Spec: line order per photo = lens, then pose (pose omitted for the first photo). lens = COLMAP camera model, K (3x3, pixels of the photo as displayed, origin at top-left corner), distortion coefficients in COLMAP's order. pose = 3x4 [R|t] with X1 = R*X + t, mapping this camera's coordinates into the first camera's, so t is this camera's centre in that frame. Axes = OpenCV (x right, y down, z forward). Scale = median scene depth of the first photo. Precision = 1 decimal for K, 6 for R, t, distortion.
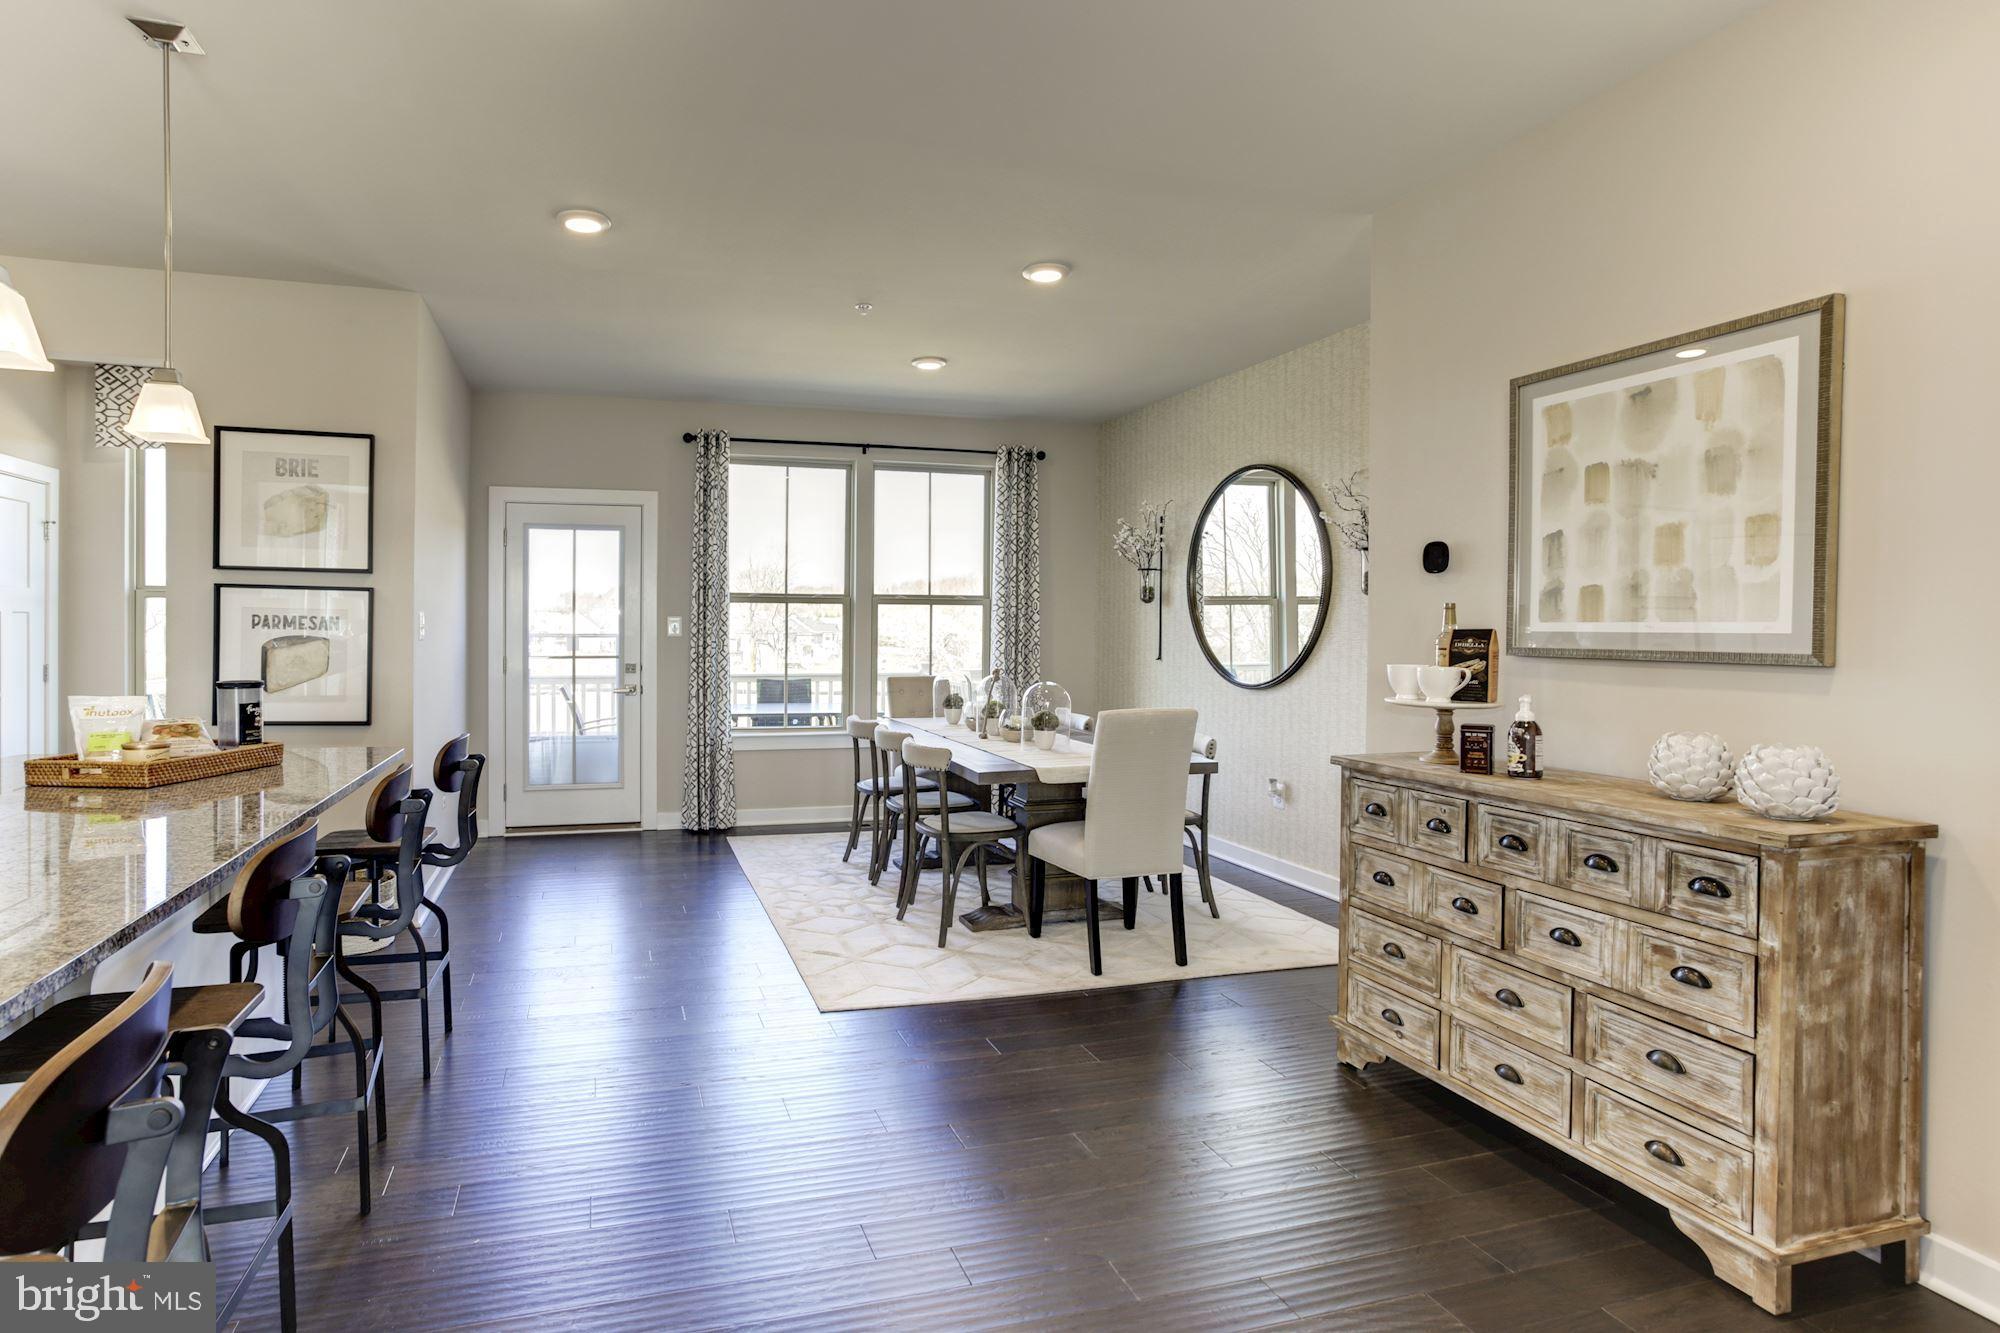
lens RADIAL K [[1031.5, 0, 912.0], [0, 1031.5, 627.5], [0, 0, 1]] dist [-0.017398, 0.001340]
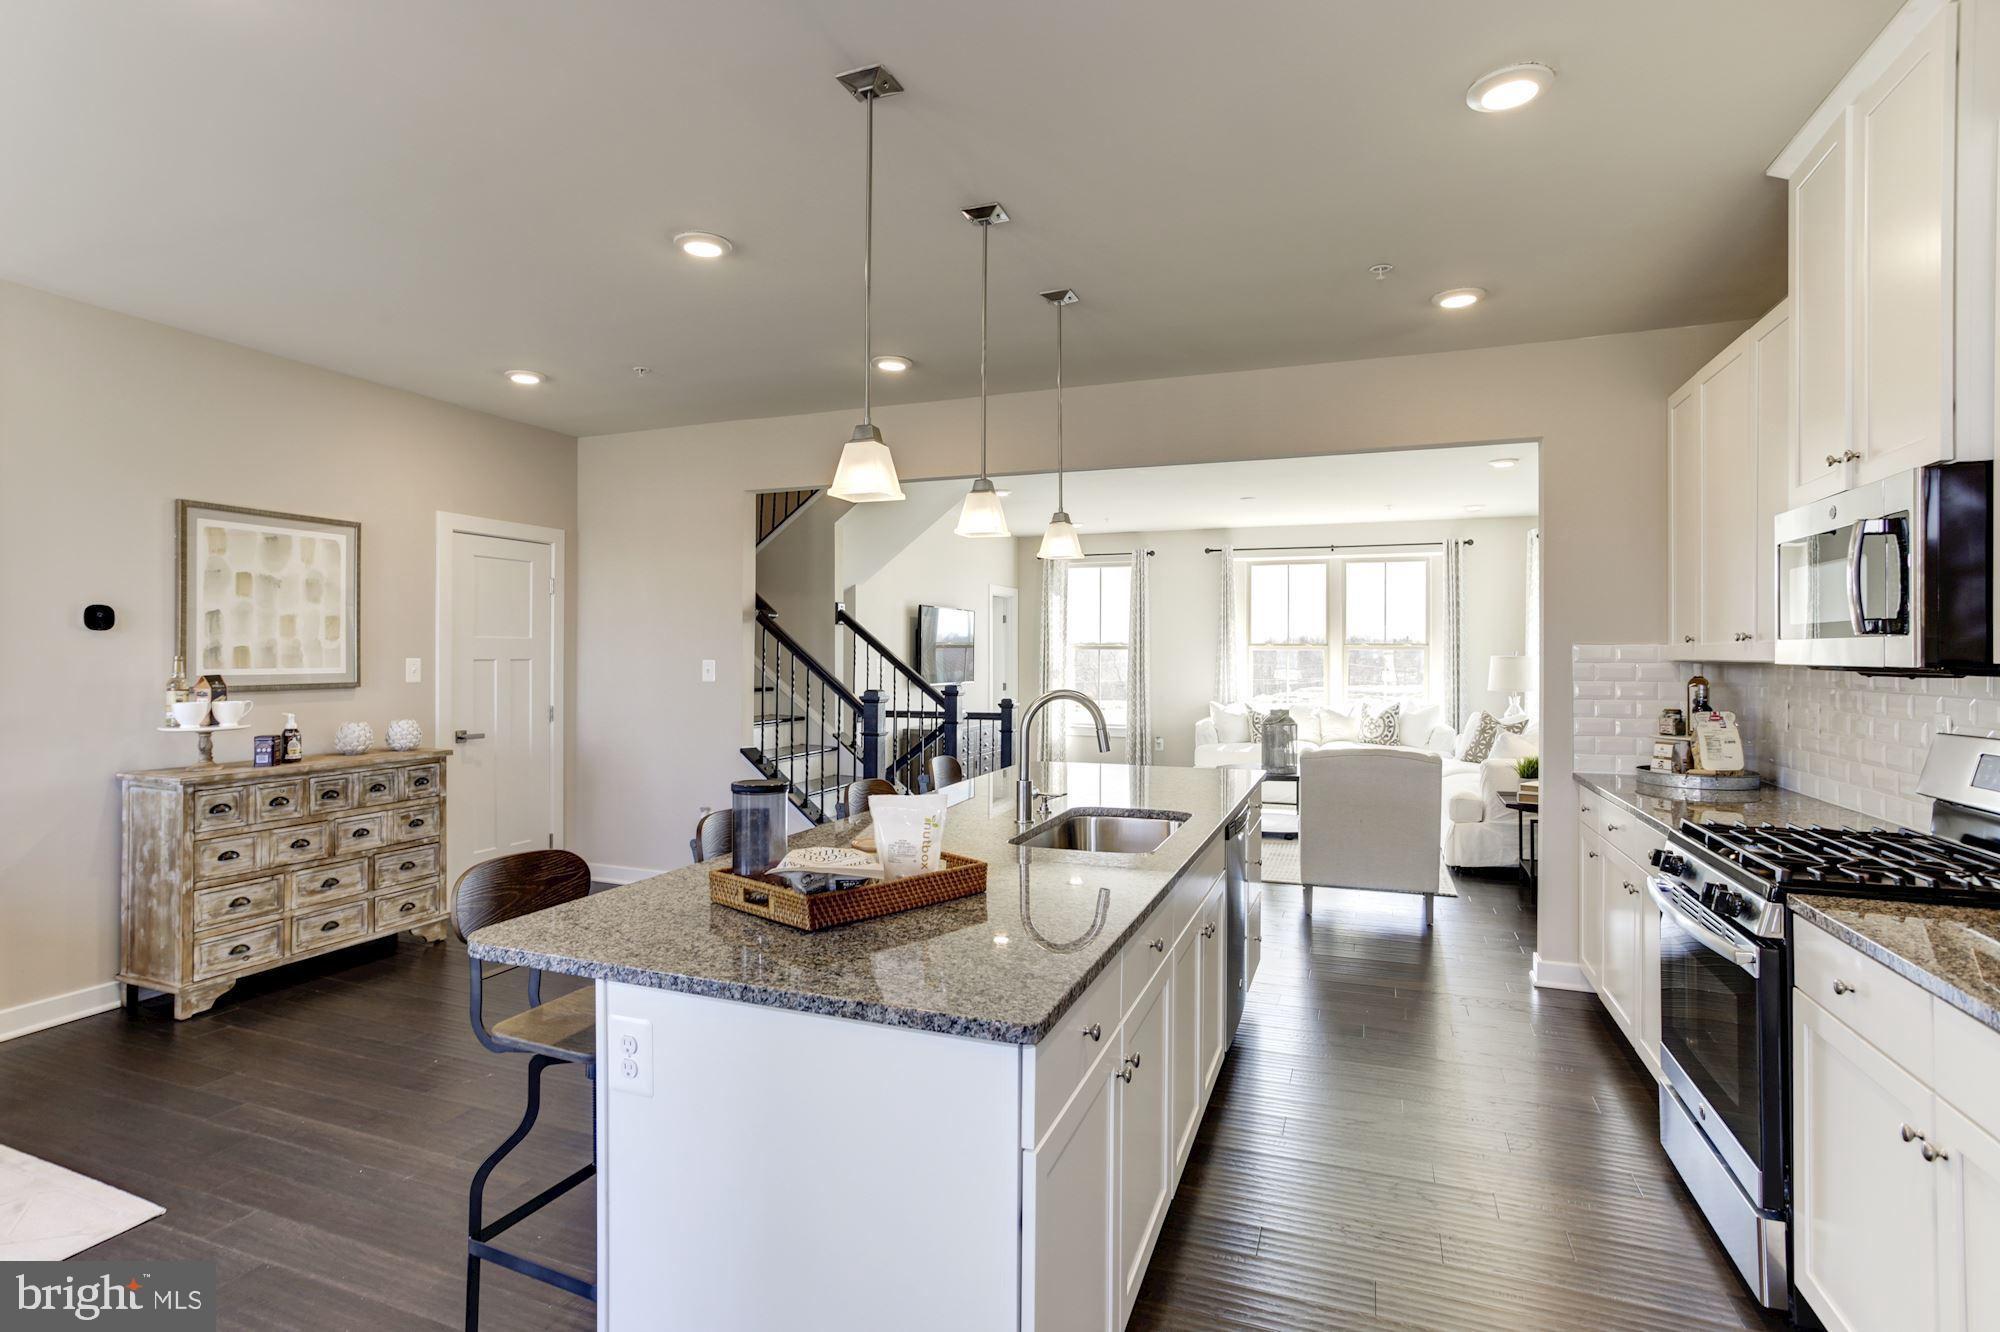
lens RADIAL K [[995.4, 0, 974.0], [0, 995.4, 655.7], [0, 0, 1]] dist [-0.015539, 0.000975]
pose [[-0.785164, -0.007476, 0.619243, -1.193937], [-0.003922, 0.999967, 0.007100, -0.040621], [-0.619275, 0.003147, -0.785168, 1.471046]]
